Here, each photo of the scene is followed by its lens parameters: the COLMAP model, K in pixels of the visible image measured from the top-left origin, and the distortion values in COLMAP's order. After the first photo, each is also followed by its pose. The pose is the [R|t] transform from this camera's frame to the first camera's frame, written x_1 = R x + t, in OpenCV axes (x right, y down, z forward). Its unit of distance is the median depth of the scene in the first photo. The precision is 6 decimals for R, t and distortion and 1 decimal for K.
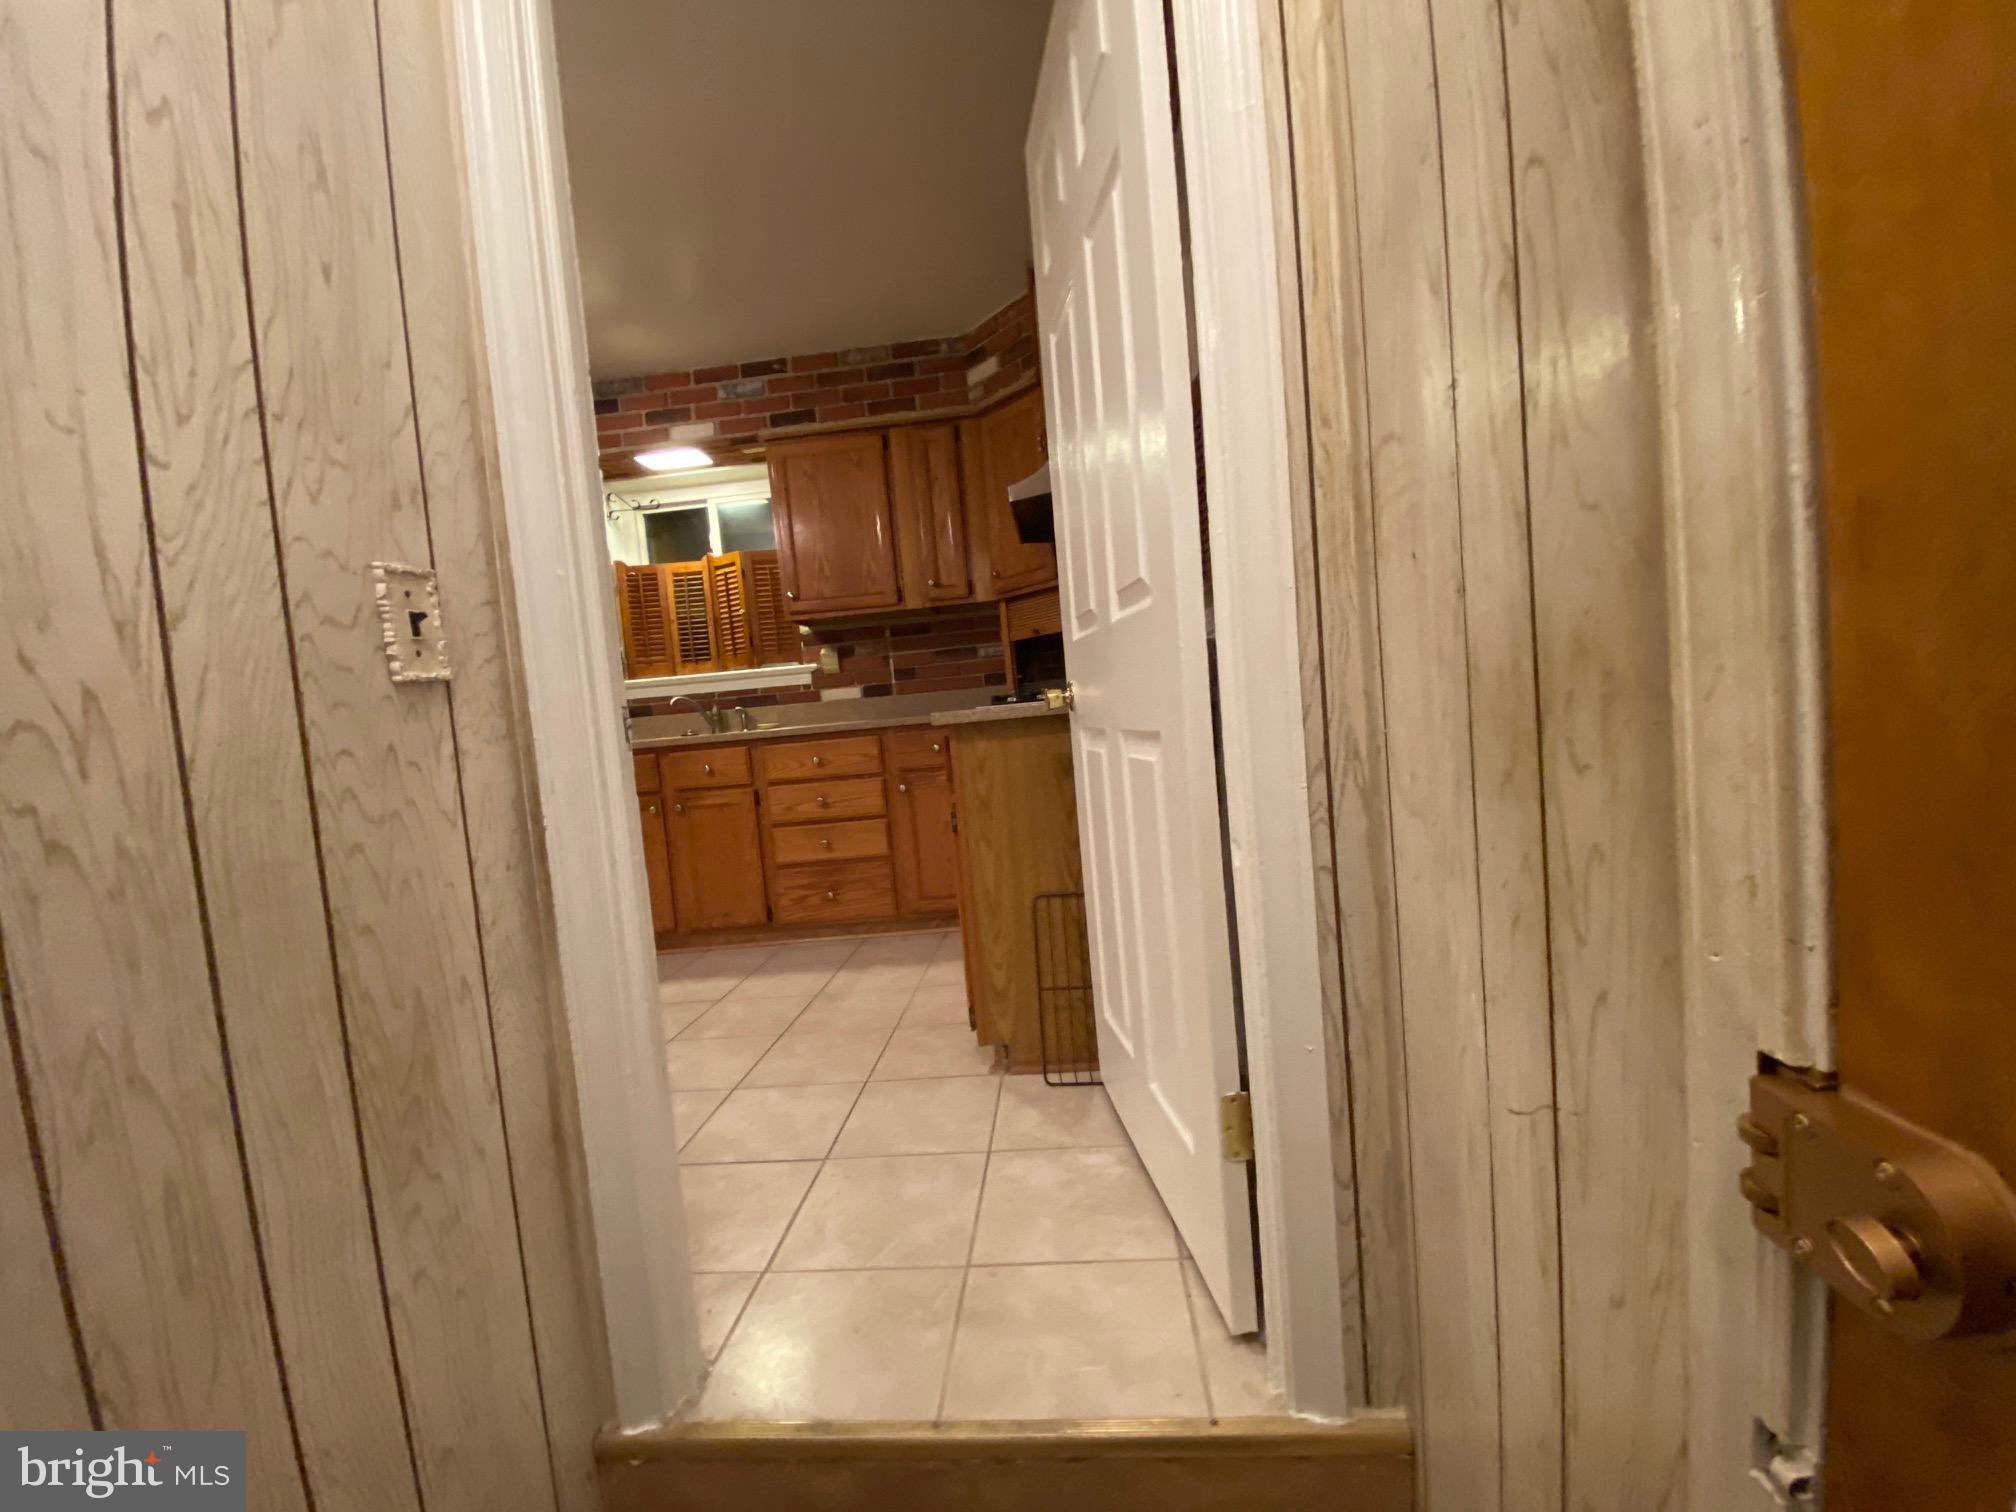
lens RADIAL K [[816.4, 0, 1000.2], [0, 816.4, 763.7], [0, 0, 1]] dist [0.036844, -0.027254]
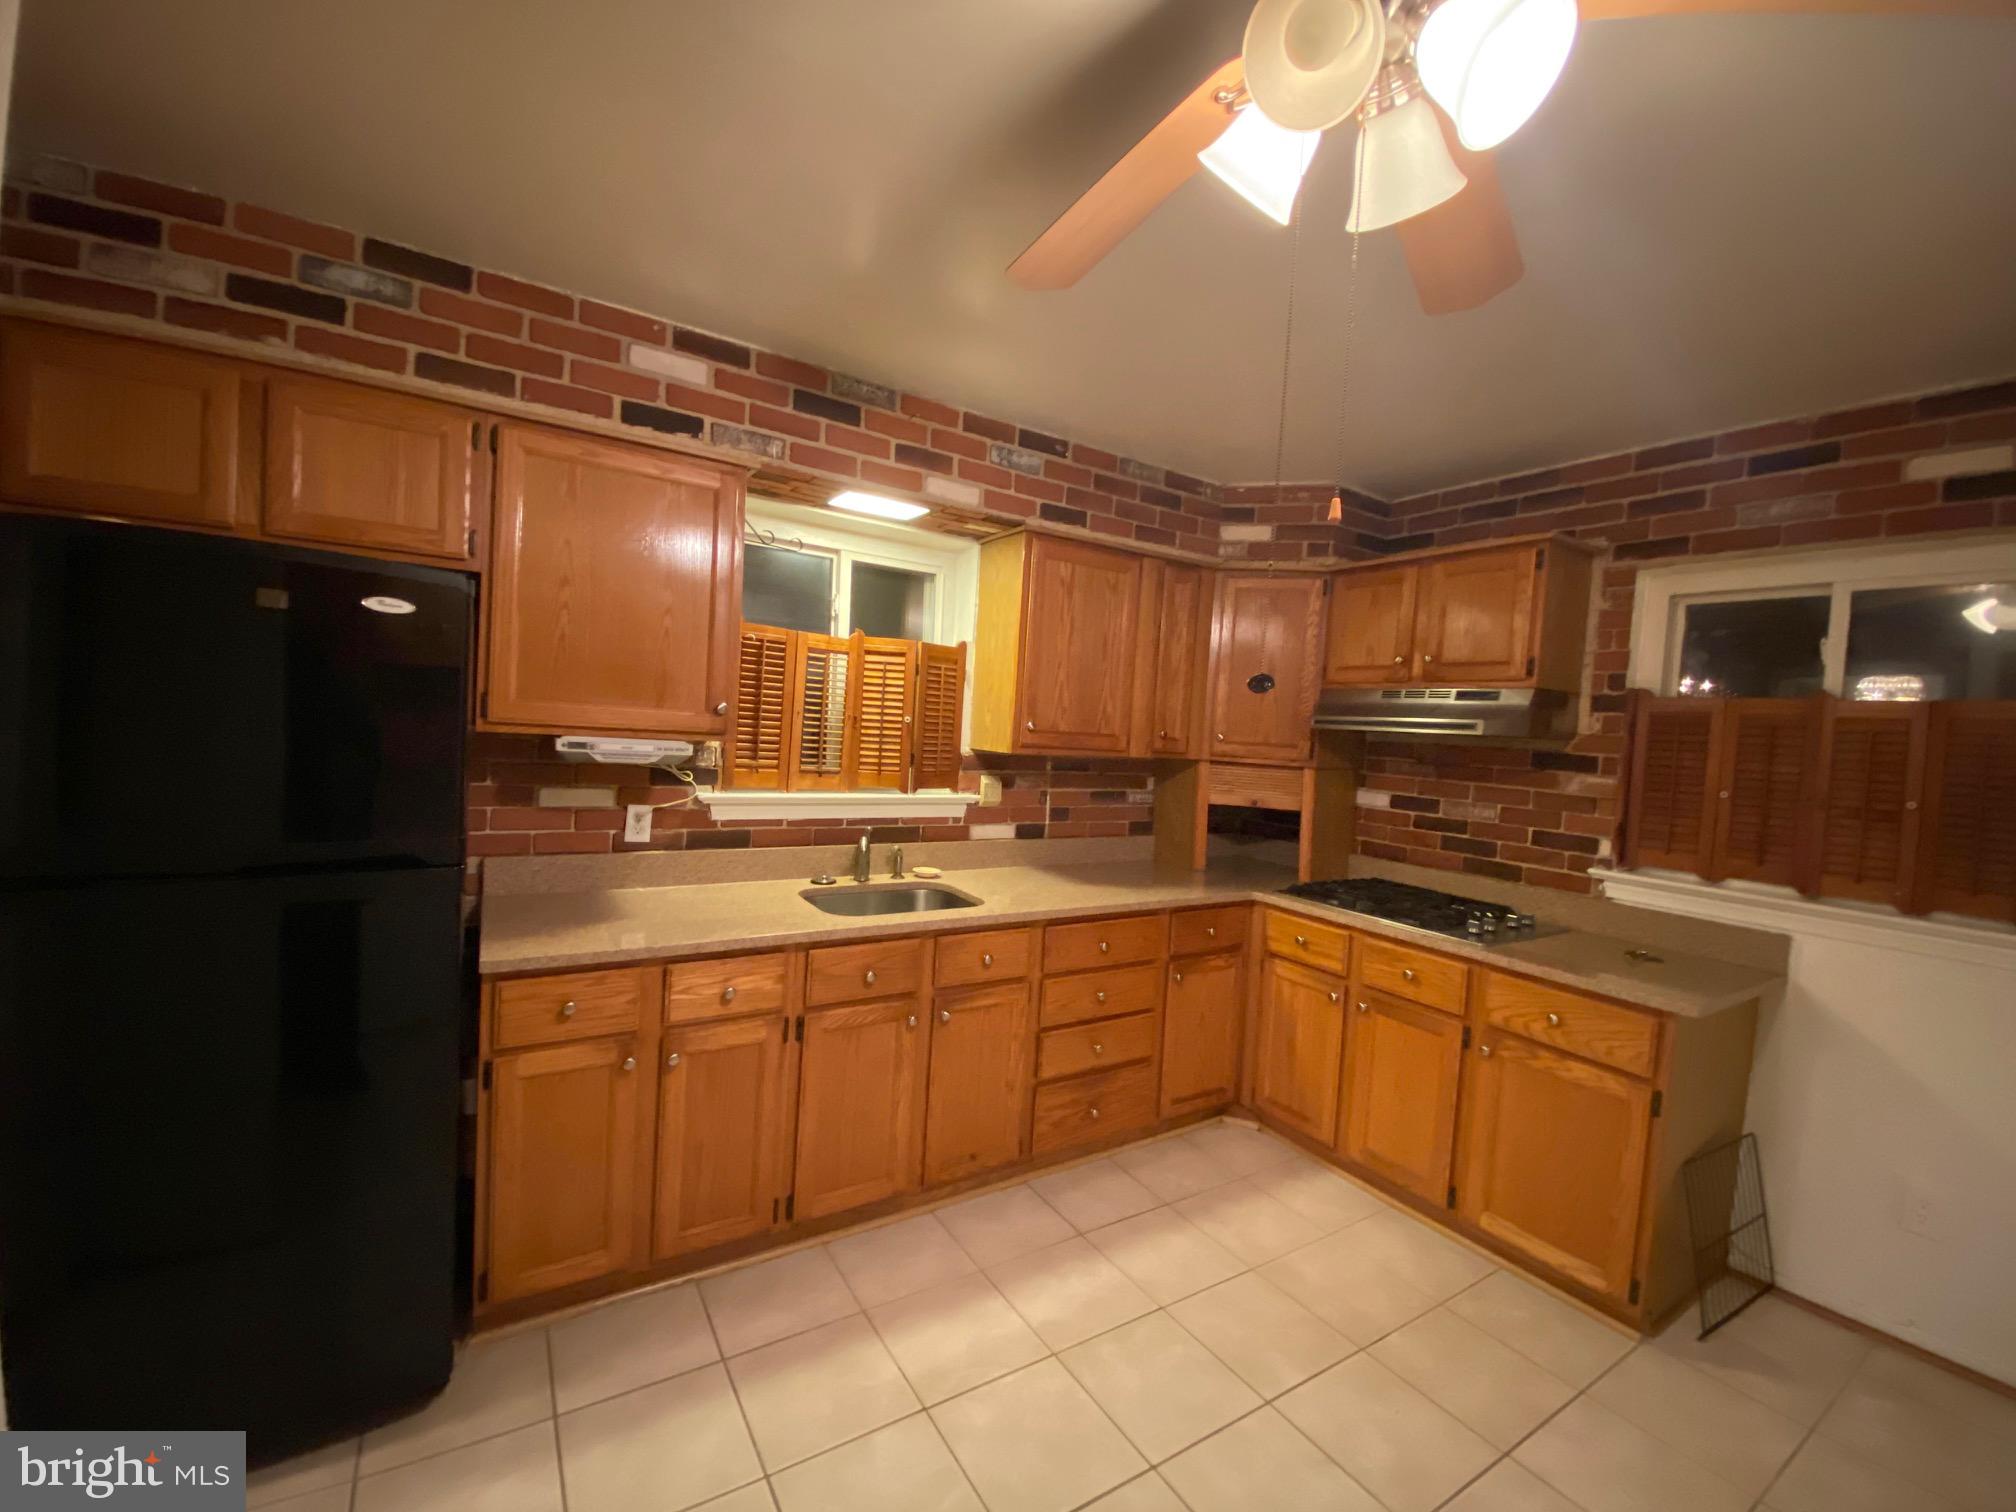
lens RADIAL K [[816.4, 0, 1000.2], [0, 816.4, 763.7], [0, 0, 1]] dist [0.036844, -0.027254]
pose [[0.787384, 0.105001, 0.607455, -0.764613], [-0.089518, 0.994418, -0.055856, -0.120890], [-0.609929, -0.010398, 0.792388, 0.386532]]
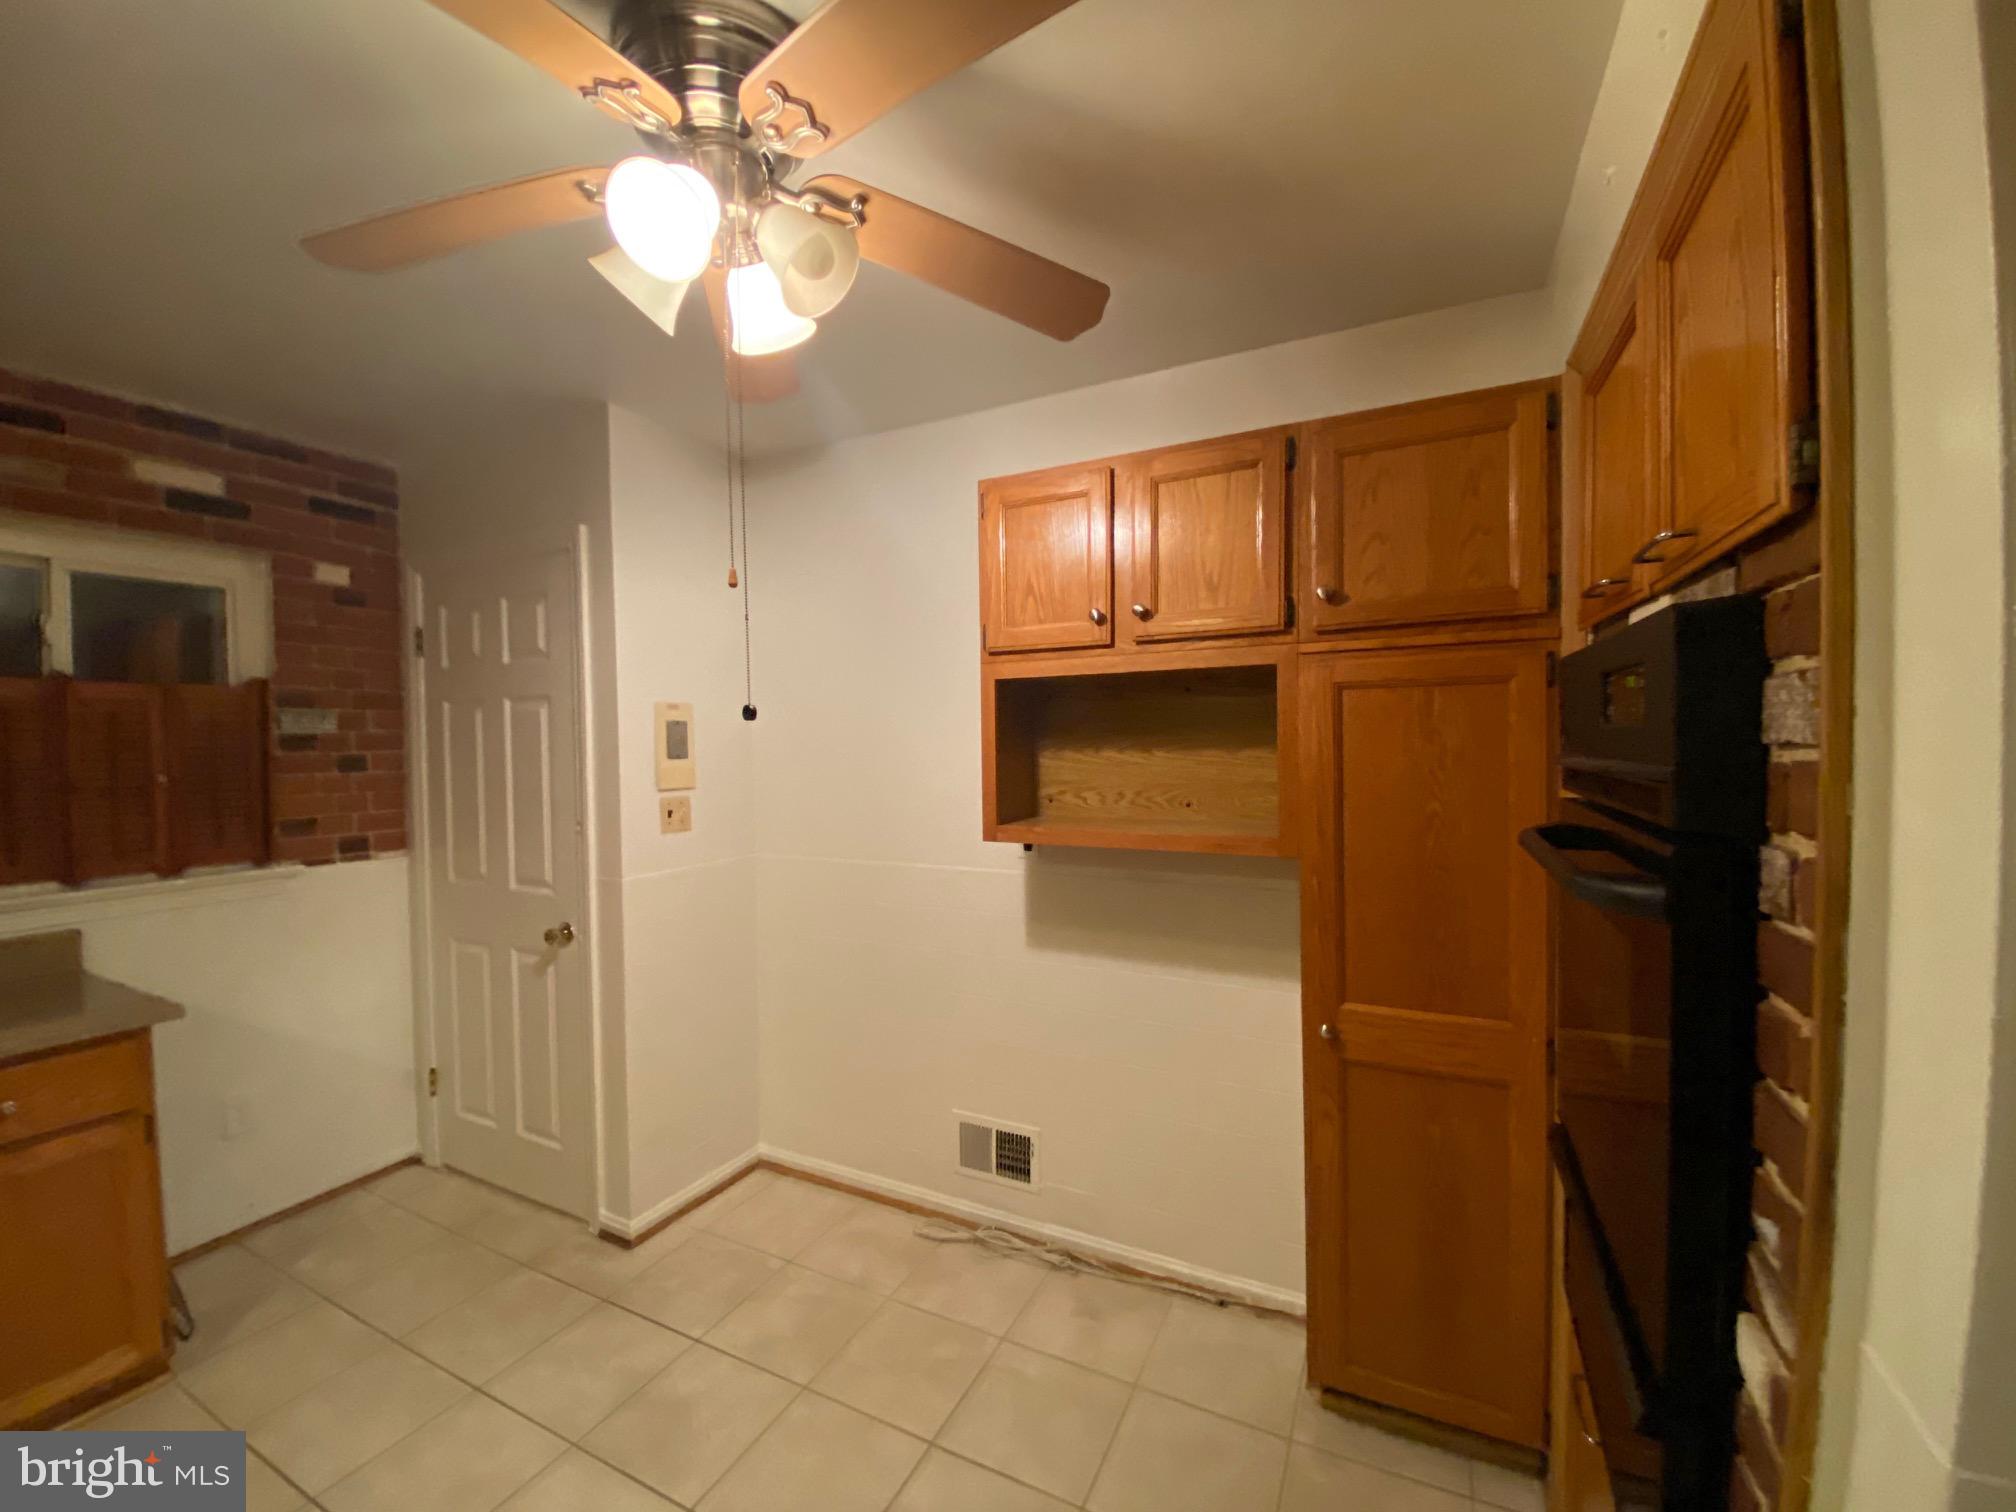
lens RADIAL K [[815.0, 0, 990.3], [0, 815.0, 761.2], [0, 0, 1]] dist [0.019255, -0.019295]
pose [[-0.924456, 0.086603, 0.371323, -0.738290], [0.116295, 0.991503, 0.058284, -0.158744], [-0.363120, 0.097064, -0.926673, 0.820793]]
